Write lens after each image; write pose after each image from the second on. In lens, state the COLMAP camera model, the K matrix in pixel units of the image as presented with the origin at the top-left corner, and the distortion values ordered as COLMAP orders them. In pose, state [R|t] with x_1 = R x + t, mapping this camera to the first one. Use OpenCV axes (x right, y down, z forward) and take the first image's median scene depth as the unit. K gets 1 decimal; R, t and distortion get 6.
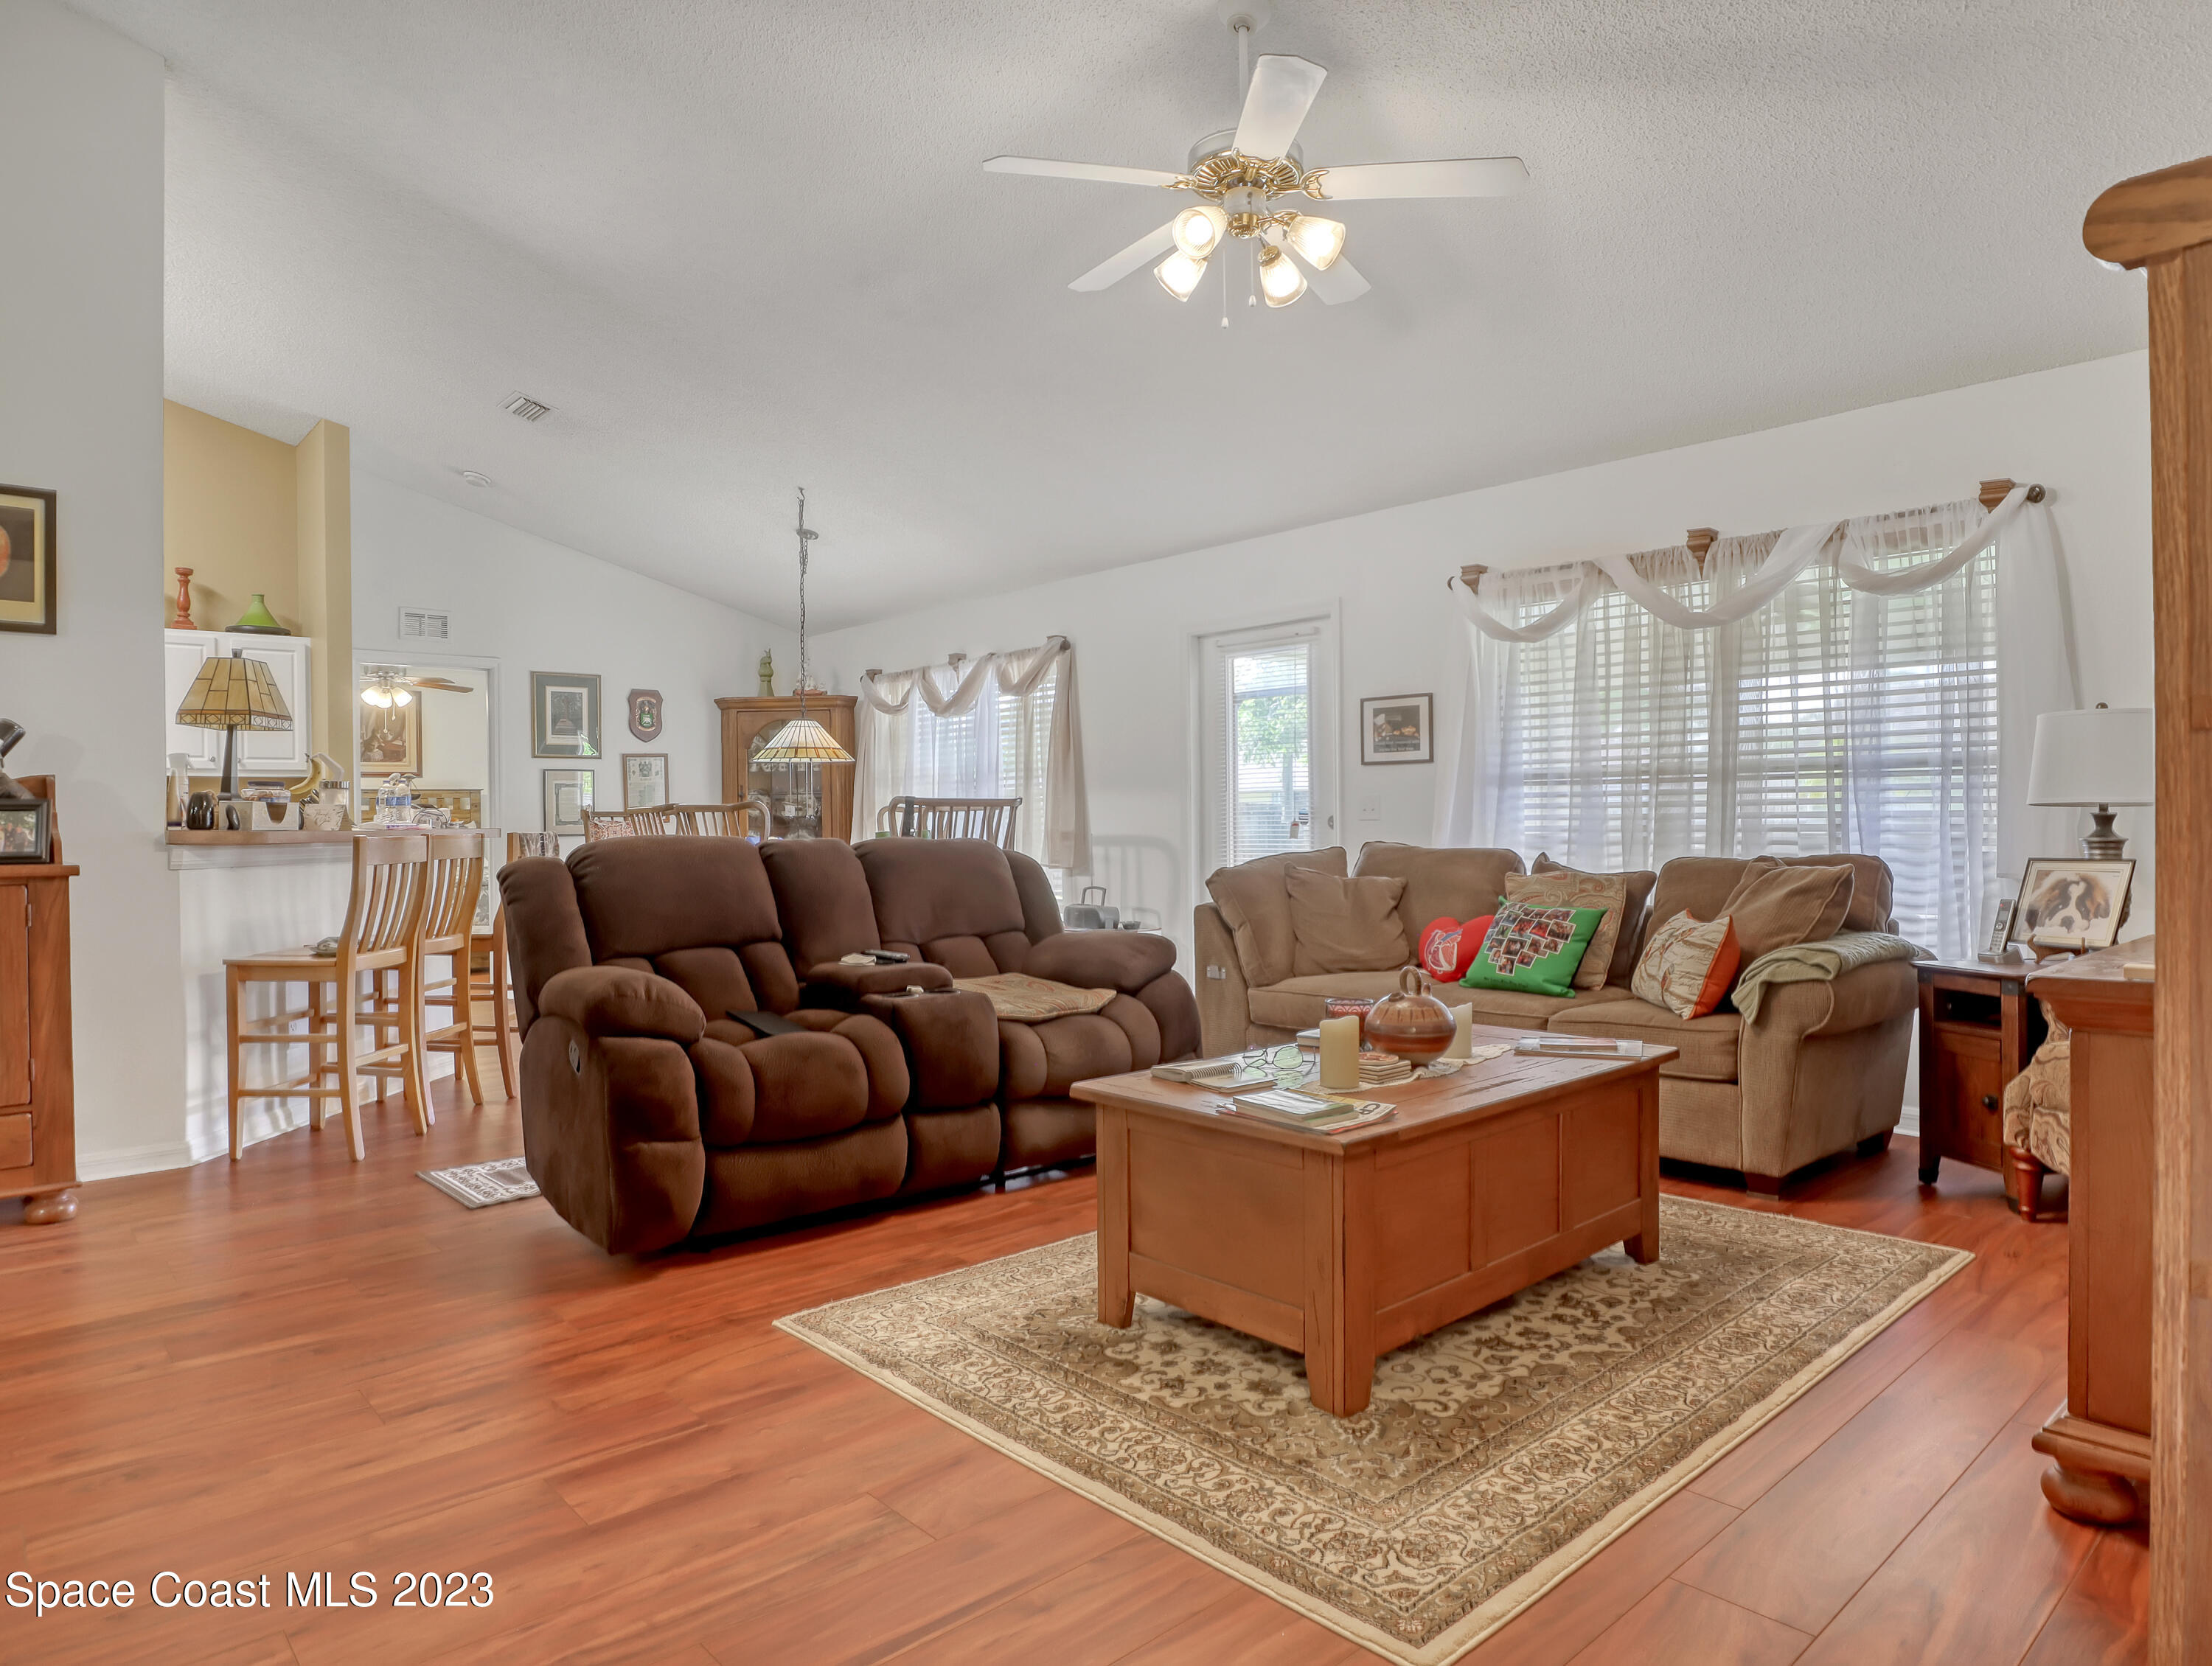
lens RADIAL K [[1318.5, 0, 1090.5], [0, 1318.5, 828.6], [0, 0, 1]] dist [-0.029753, -0.000050]
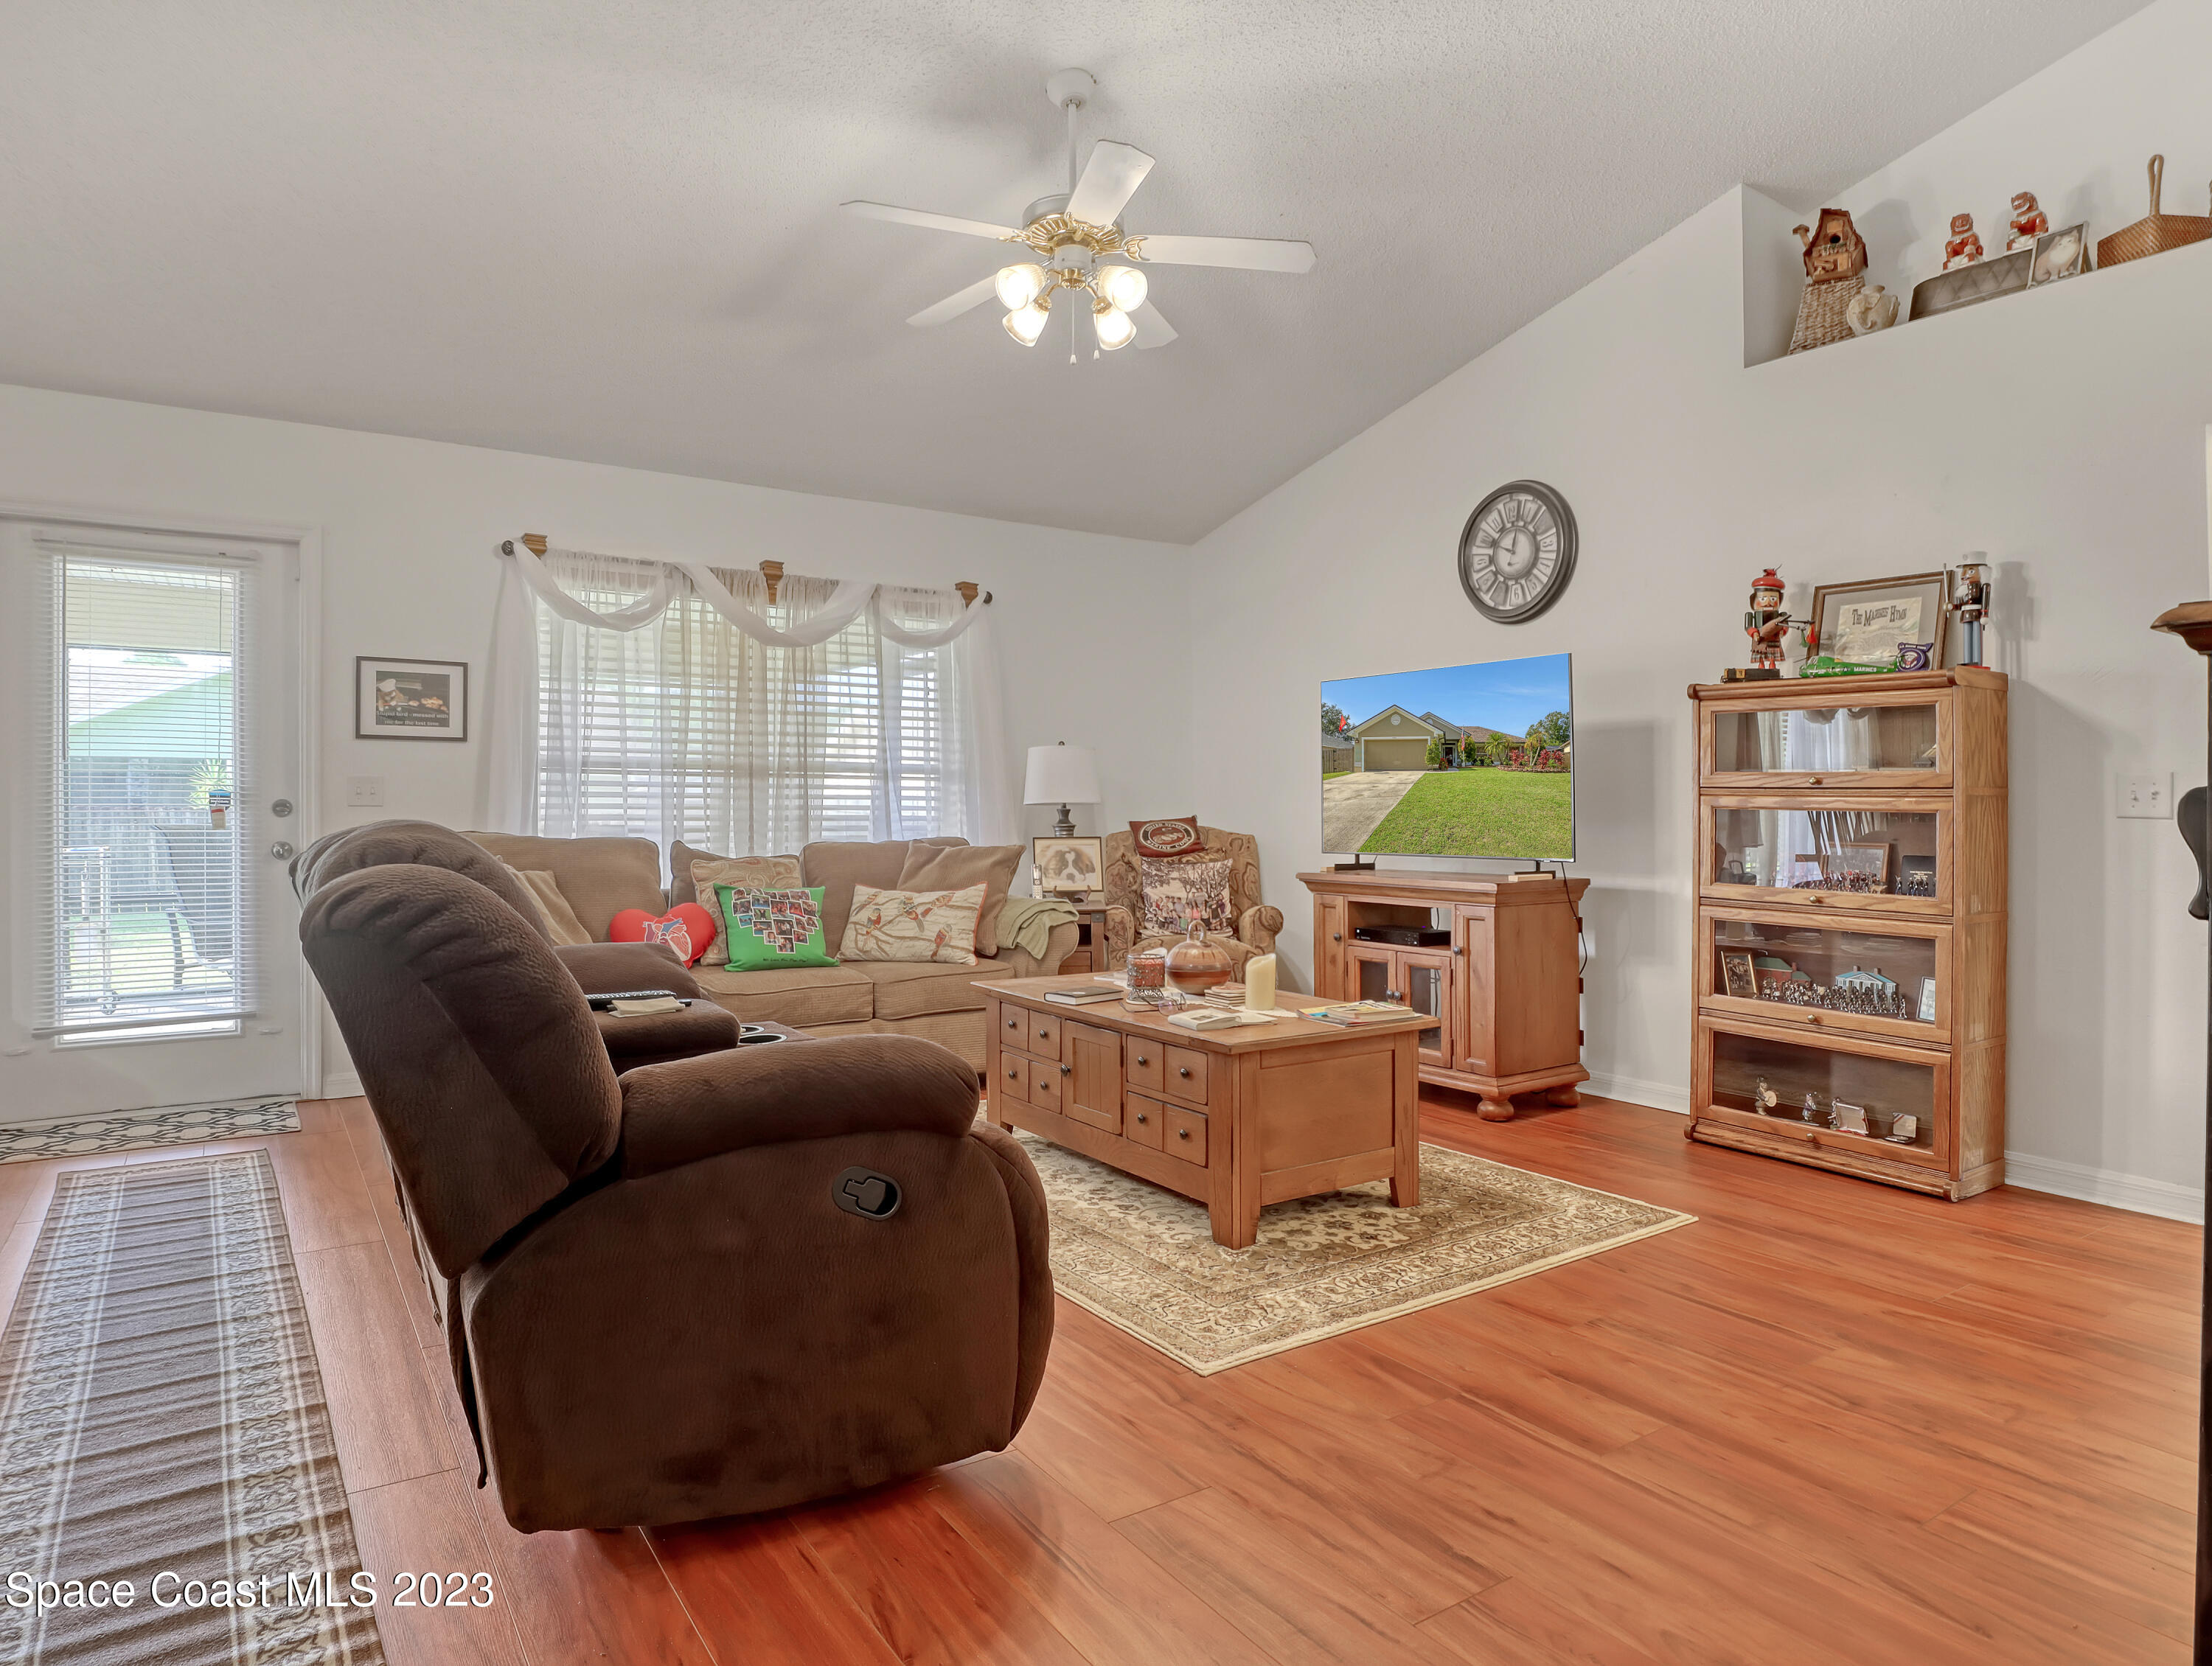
lens RADIAL K [[1318.5, 0, 1090.5], [0, 1318.5, 828.6], [0, 0, 1]] dist [-0.029753, -0.000050]
pose [[0.151196, -0.004547, 0.988493, -0.770047], [-0.002091, 0.999986, 0.004920, 0.003547], [-0.988502, -0.002811, 0.151185, 0.644281]]
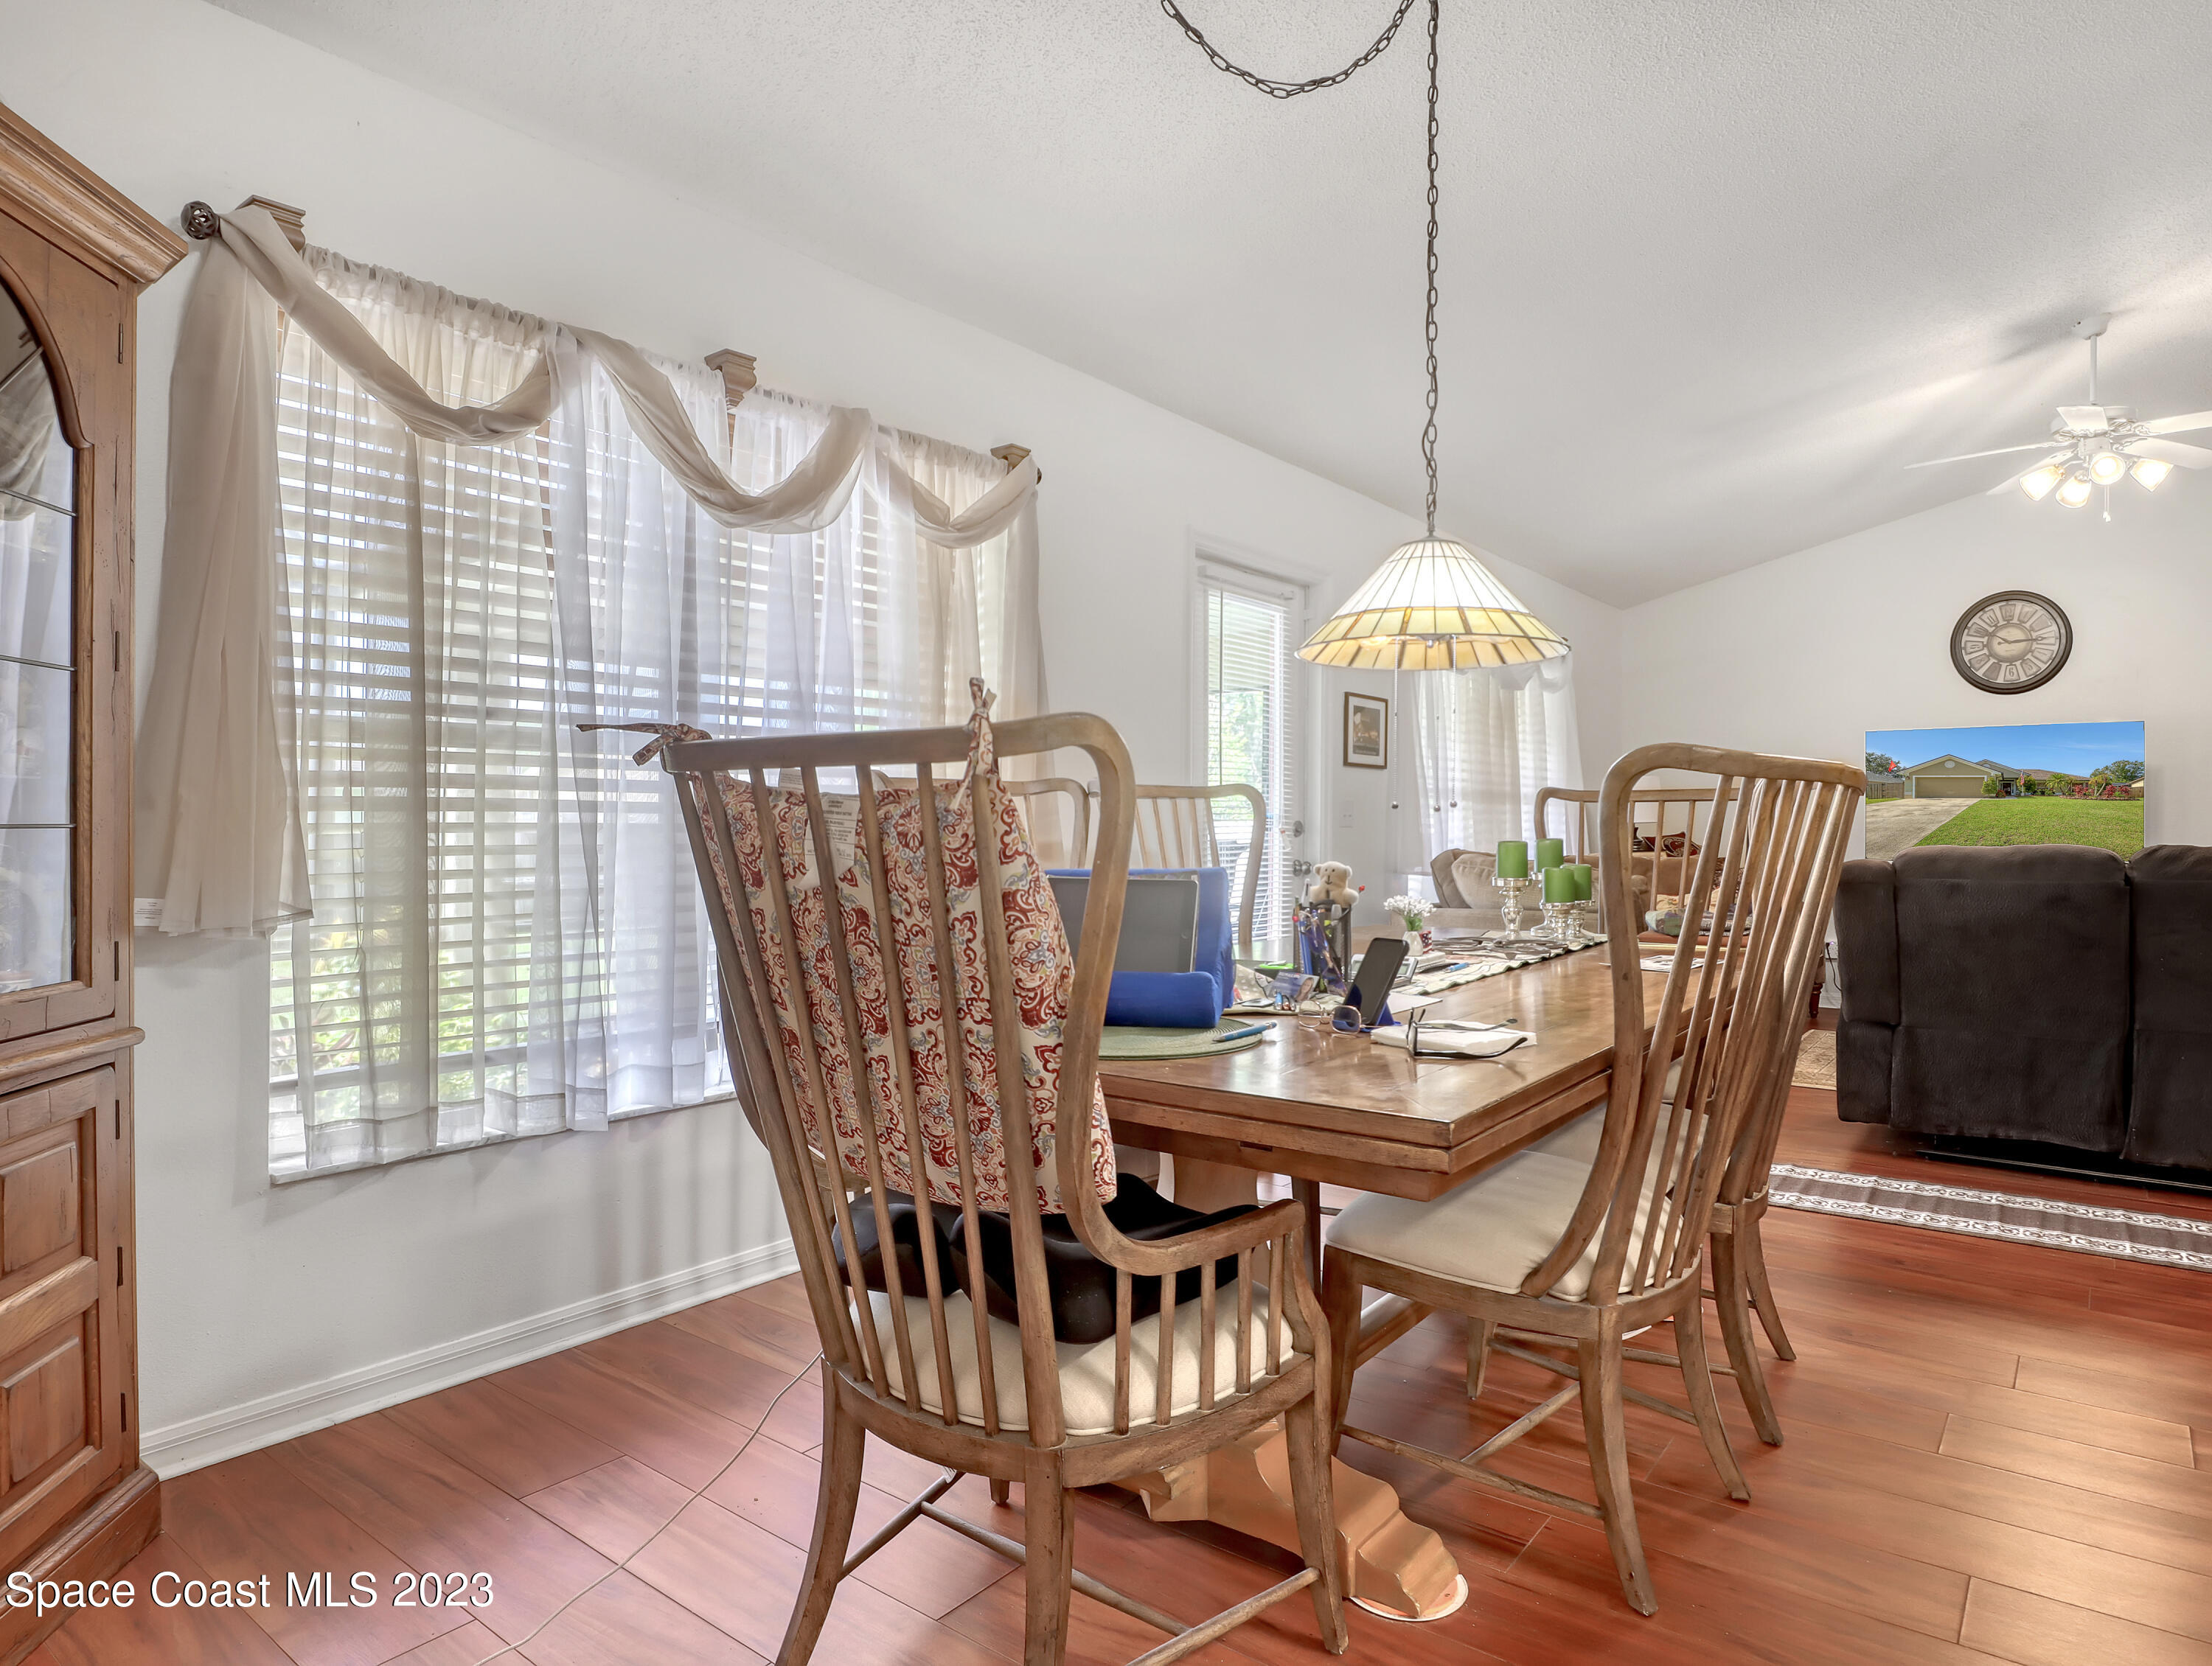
lens RADIAL K [[1300.9, 0, 1100.9], [0, 1300.9, 825.0], [0, 0, 1]] dist [-0.026163, 0.003902]
pose [[-0.185582, 0.005425, 0.982614, -0.933987], [0.003586, 0.999982, -0.004844, -0.006424], [-0.982622, 0.002624, -0.185598, 1.971776]]
